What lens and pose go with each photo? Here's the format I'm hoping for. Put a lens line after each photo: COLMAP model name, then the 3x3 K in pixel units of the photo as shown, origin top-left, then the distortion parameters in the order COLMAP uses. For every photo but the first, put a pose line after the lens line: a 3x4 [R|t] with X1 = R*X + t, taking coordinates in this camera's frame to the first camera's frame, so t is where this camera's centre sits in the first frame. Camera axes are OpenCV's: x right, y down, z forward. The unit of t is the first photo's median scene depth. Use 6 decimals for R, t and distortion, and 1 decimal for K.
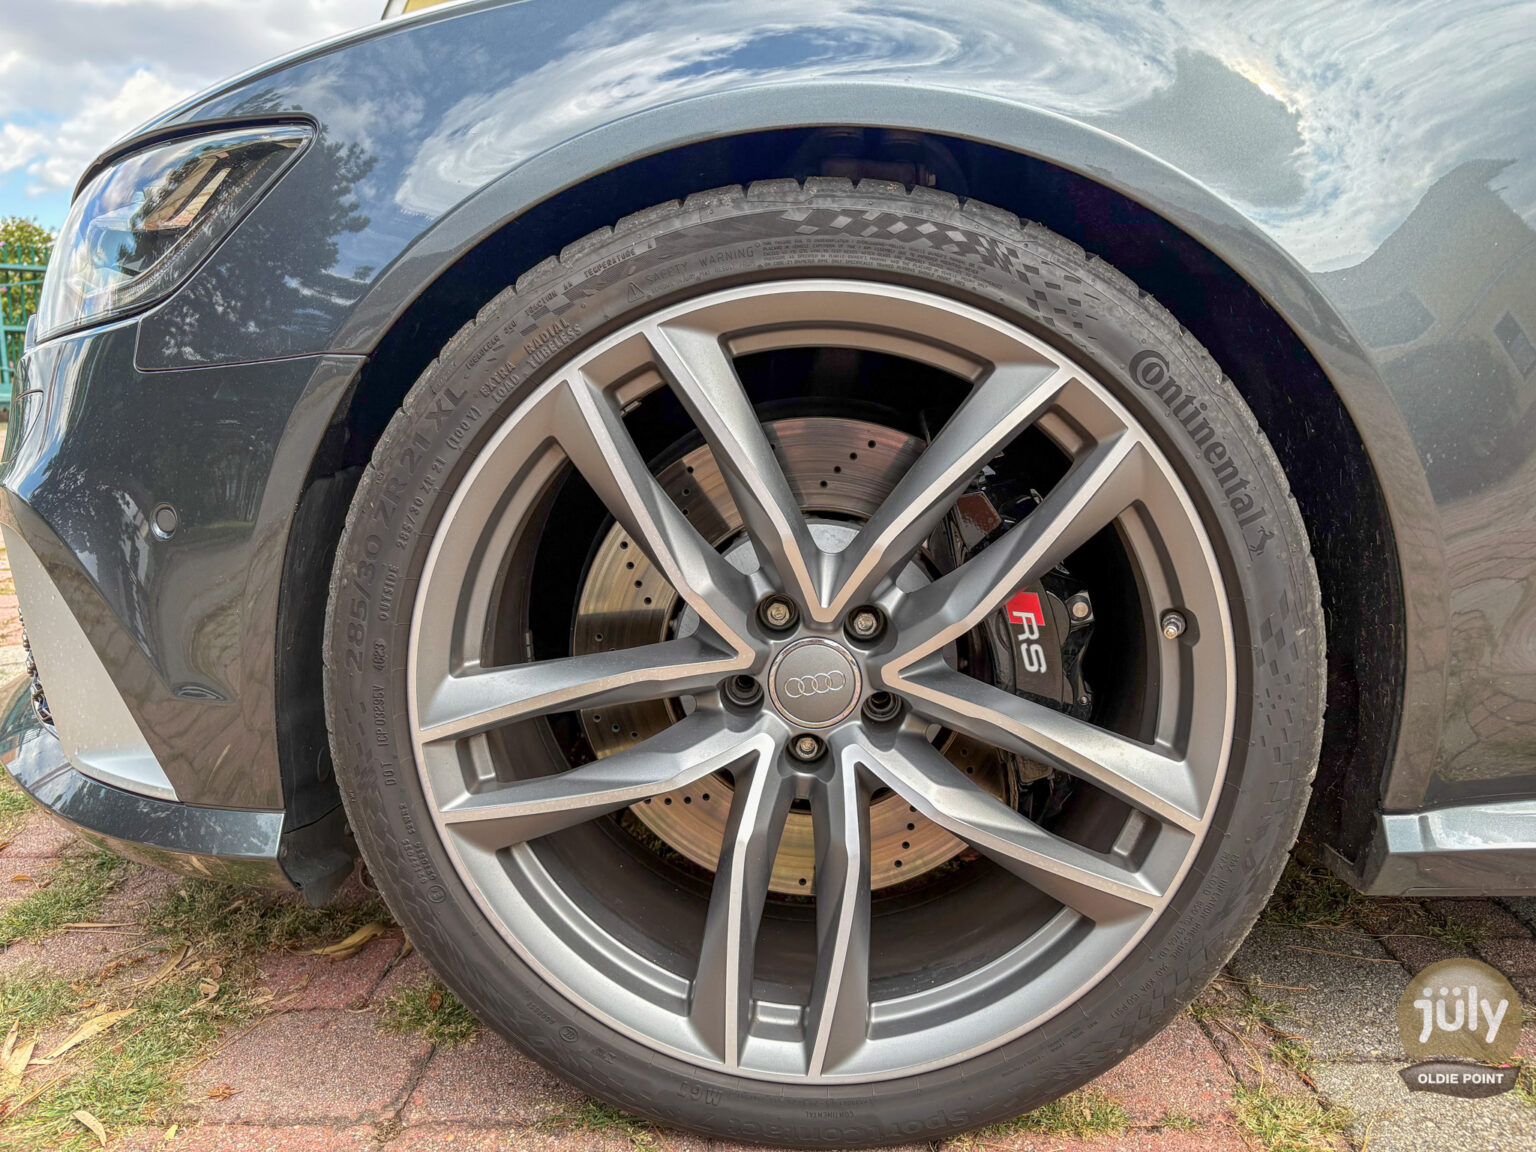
lens RADIAL K [[1179.1, 0, 774.6], [0, 1179.1, 574.3], [0, 0, 1]] dist [0.036288, -0.049612]
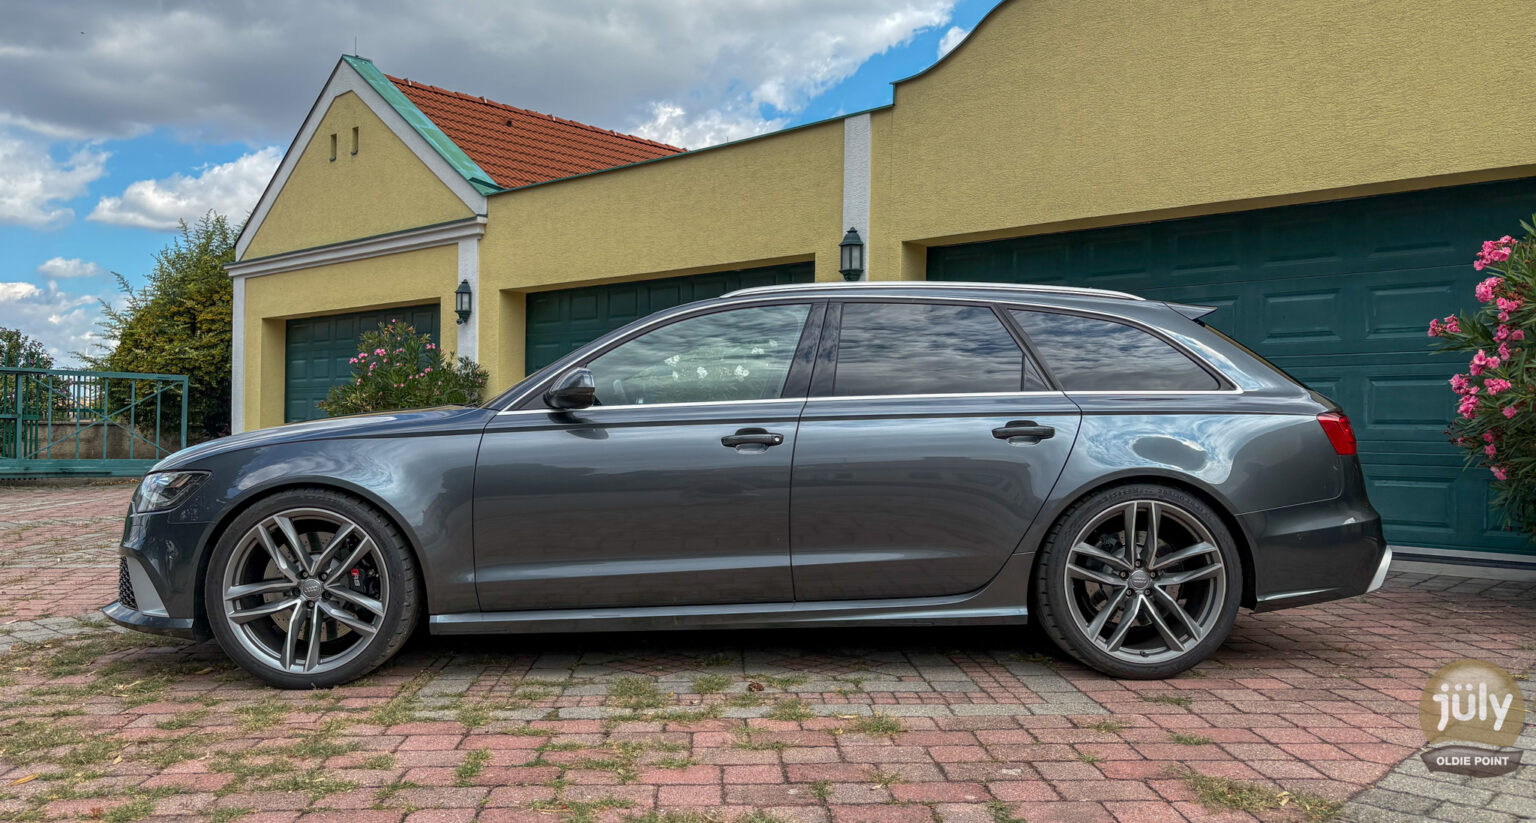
lens RADIAL K [[1205.3, 0, 719.6], [0, 1205.3, 416.6], [0, 0, 1]] dist [0.005220, -0.024601]
pose [[0.998416, 0.003535, 0.056146, 1.424246], [0.006659, 0.983581, -0.180342, 0.301450], [-0.055861, 0.180430, 0.982000, -4.037688]]
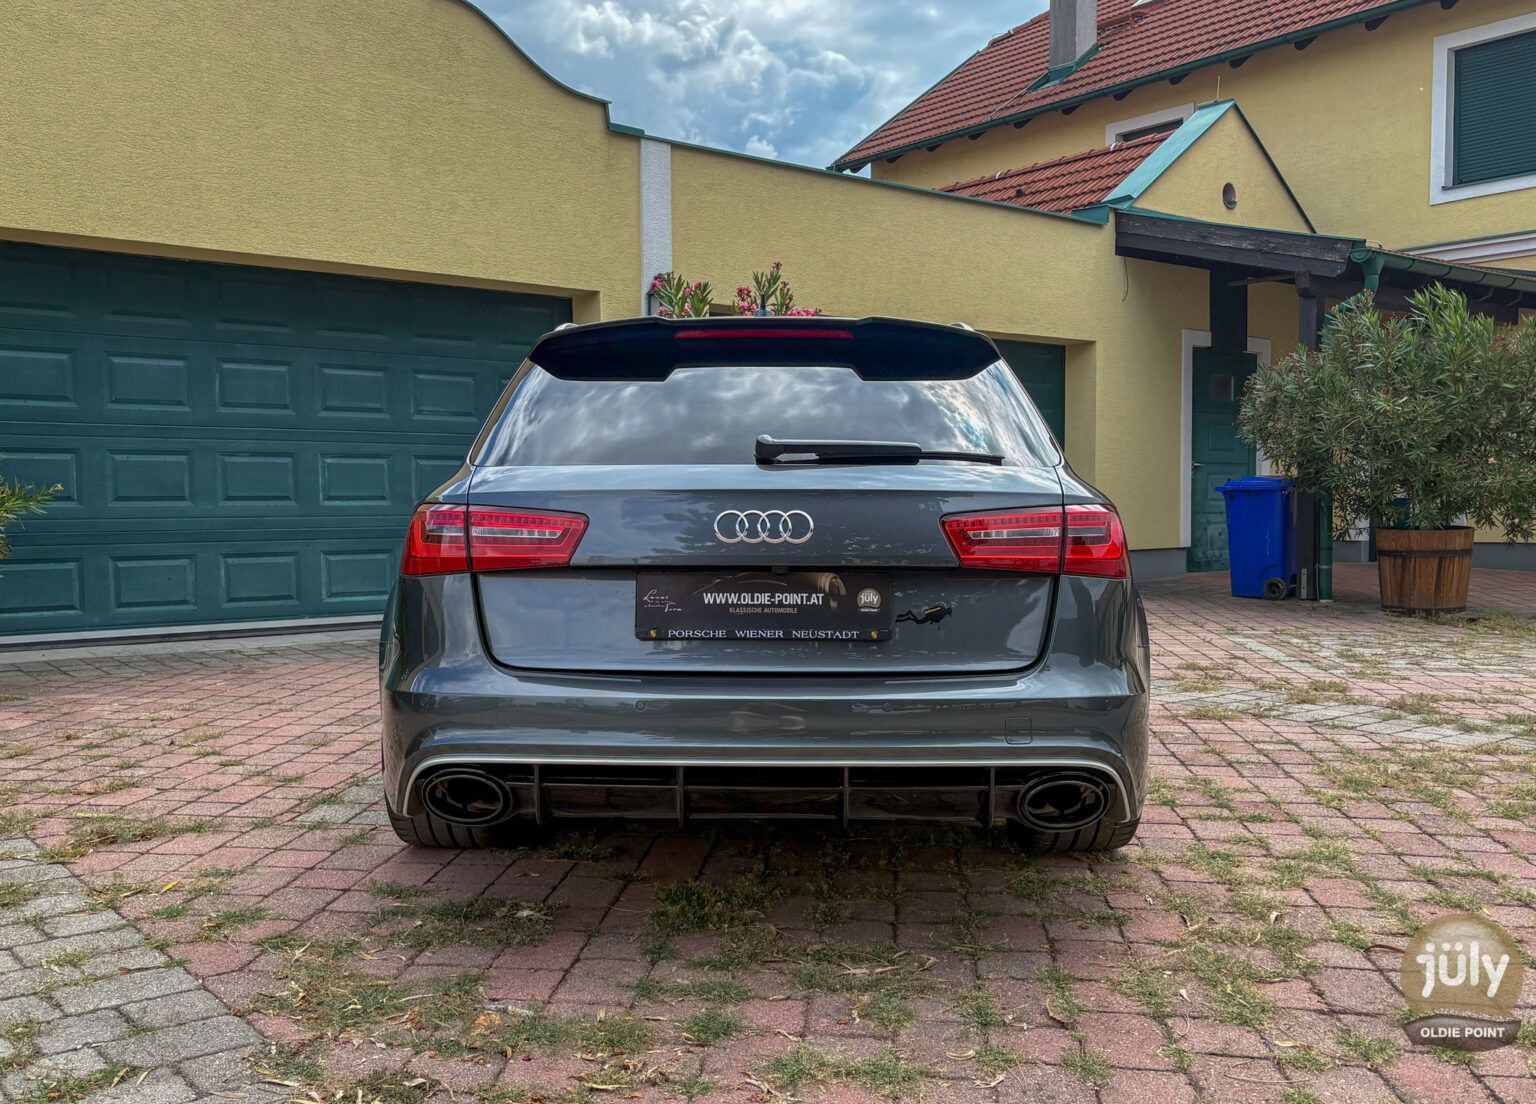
lens RADIAL K [[1427.9, 0, 741.6], [0, 1427.9, 566.2], [0, 0, 1]] dist [0.017009, 0.000000]
pose [[0.069479, -0.048959, 0.996381, -4.102726], [0.176195, 0.983695, 0.036050, -0.635304], [-0.981900, 0.173052, 0.076973, 1.031520]]
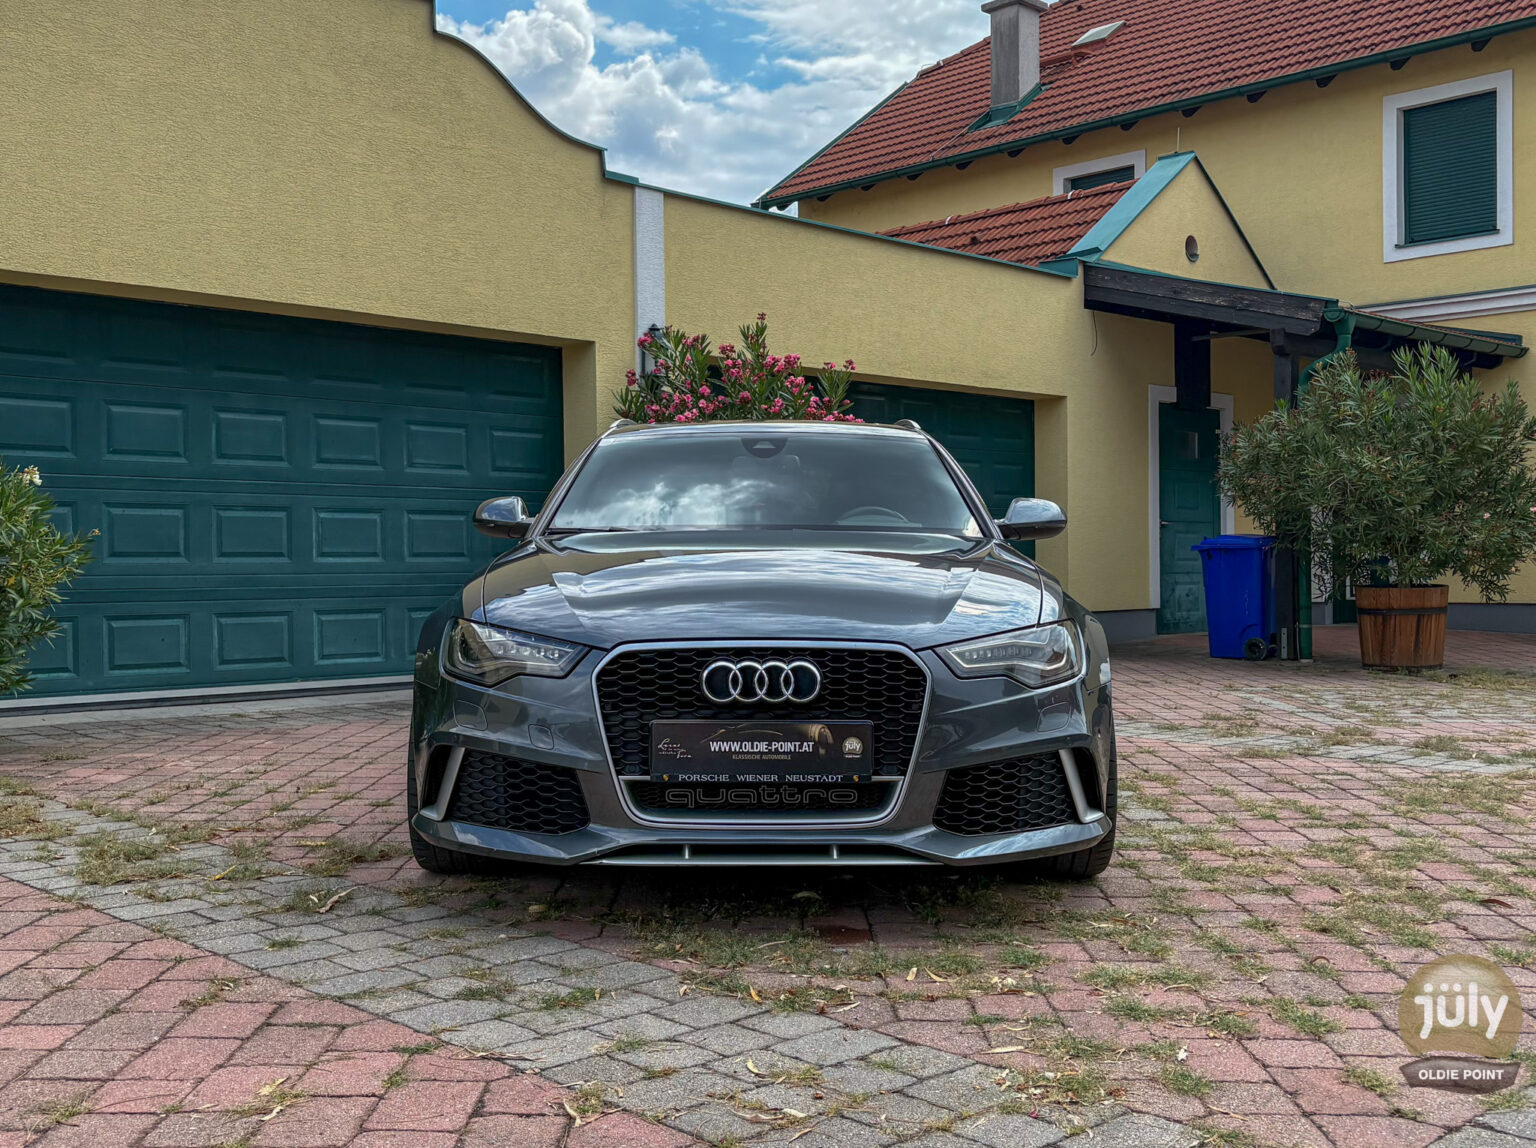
lens RADIAL K [[1659.6, 0, 774.5], [0, 1659.6, 565.4], [0, 0, 1]] dist [0.014522, 0.000000]
pose [[-0.048567, -0.002164, 0.998818, -5.549344], [0.176844, 0.984180, 0.010732, -0.775068], [-0.983040, 0.177156, -0.047416, 2.184284]]
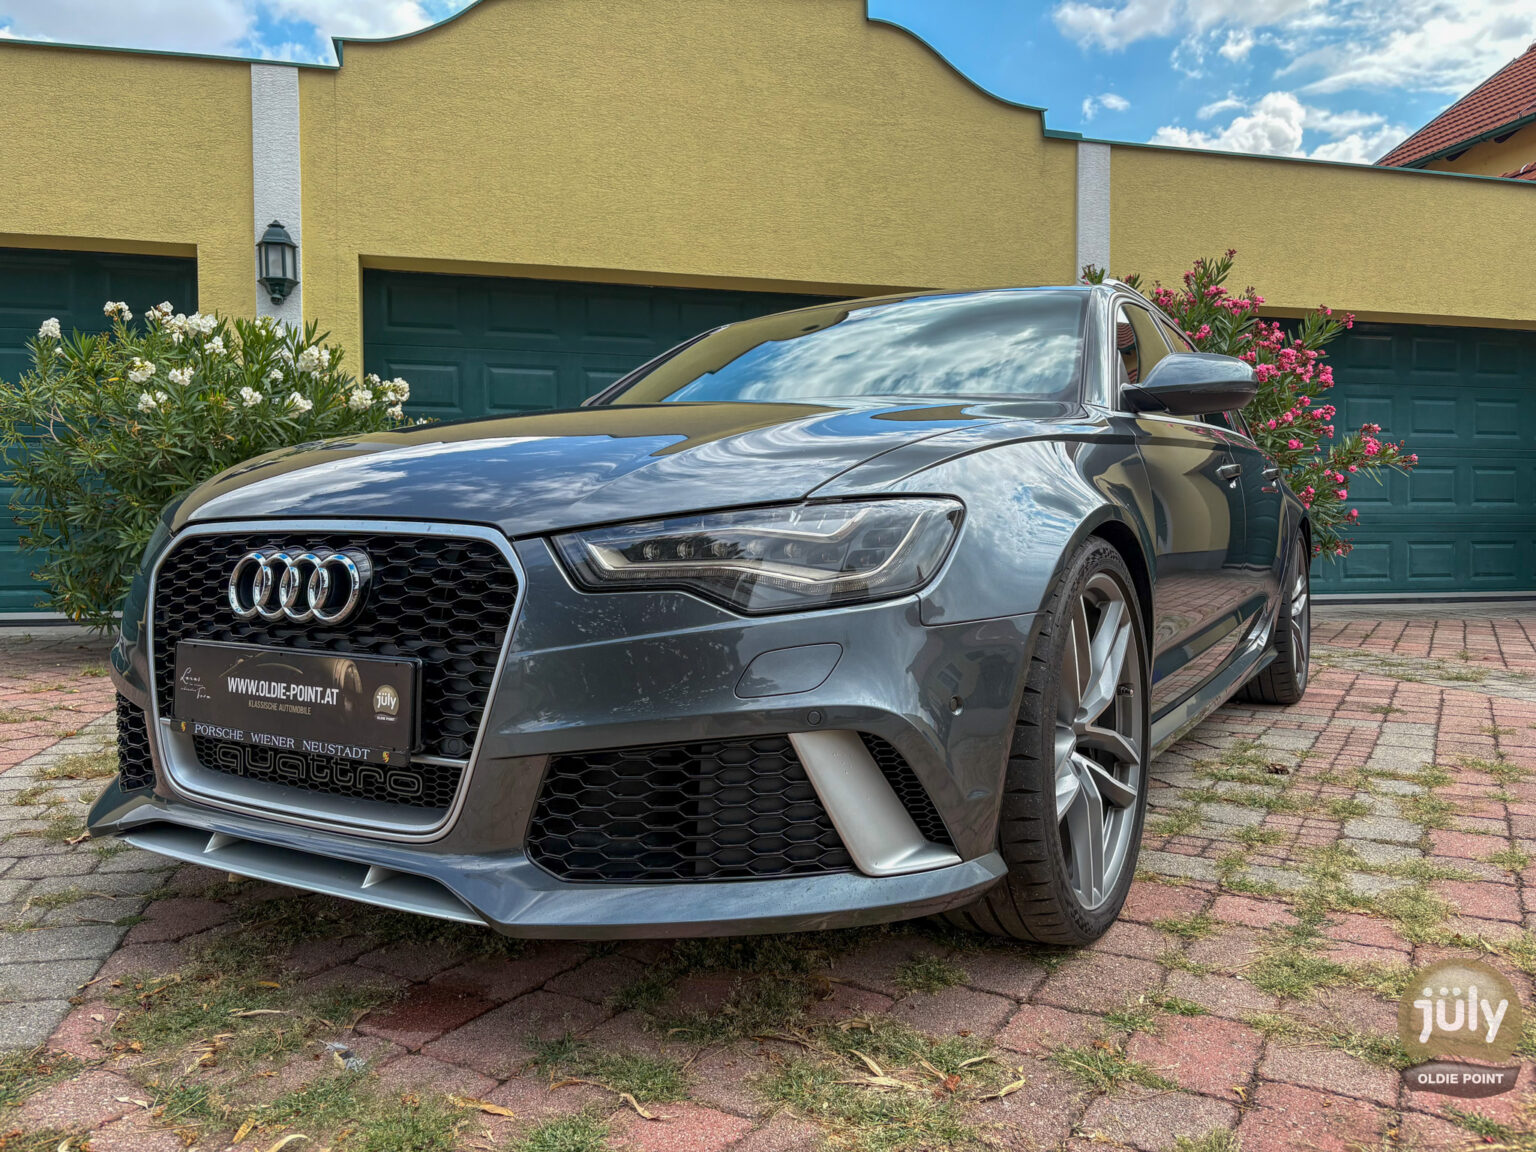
lens RADIAL K [[1179.1, 0, 767.1], [0, 1179.1, 568.7], [0, 0, 1]] dist [0.036288, -0.049612]
pose [[0.465753, -0.029038, 0.884438, -2.383409], [0.154190, 0.986835, -0.048798, -0.218872], [-0.871378, 0.159099, 0.464098, 0.388726]]
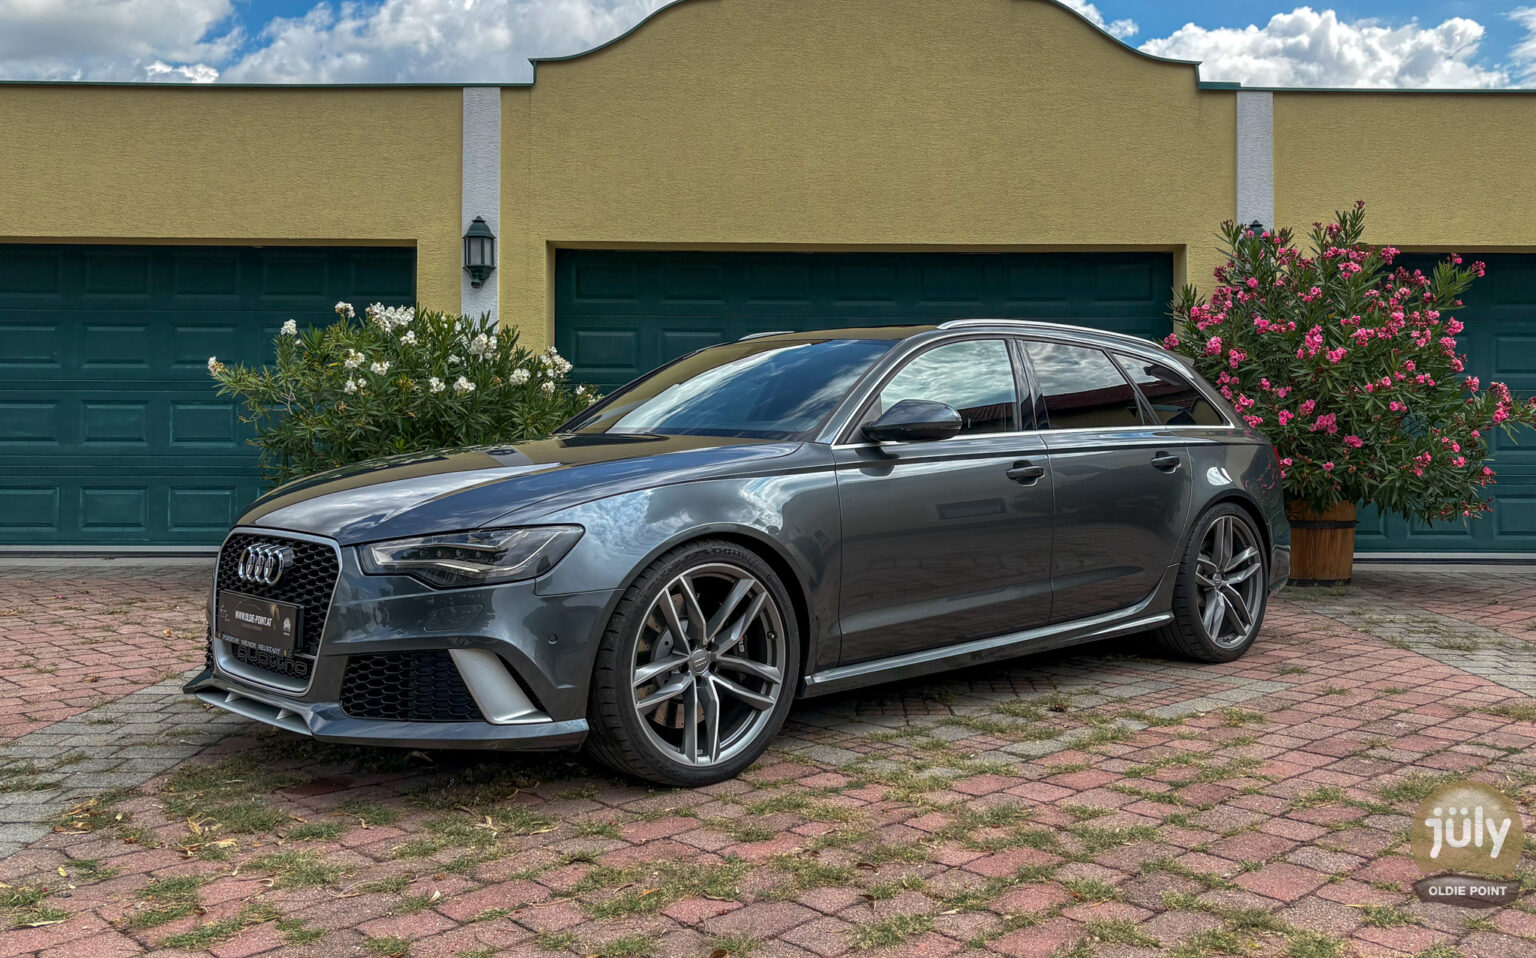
lens RADIAL K [[1411.9, 0, 833.7], [0, 1411.9, 420.1], [0, 0, 1]] dist [0.022401, 0.000000]
pose [[0.671214, 0.012690, 0.741155, -3.216281], [0.125163, 0.983557, -0.130193, -0.030806], [-0.730620, 0.180152, 0.658589, -2.603467]]
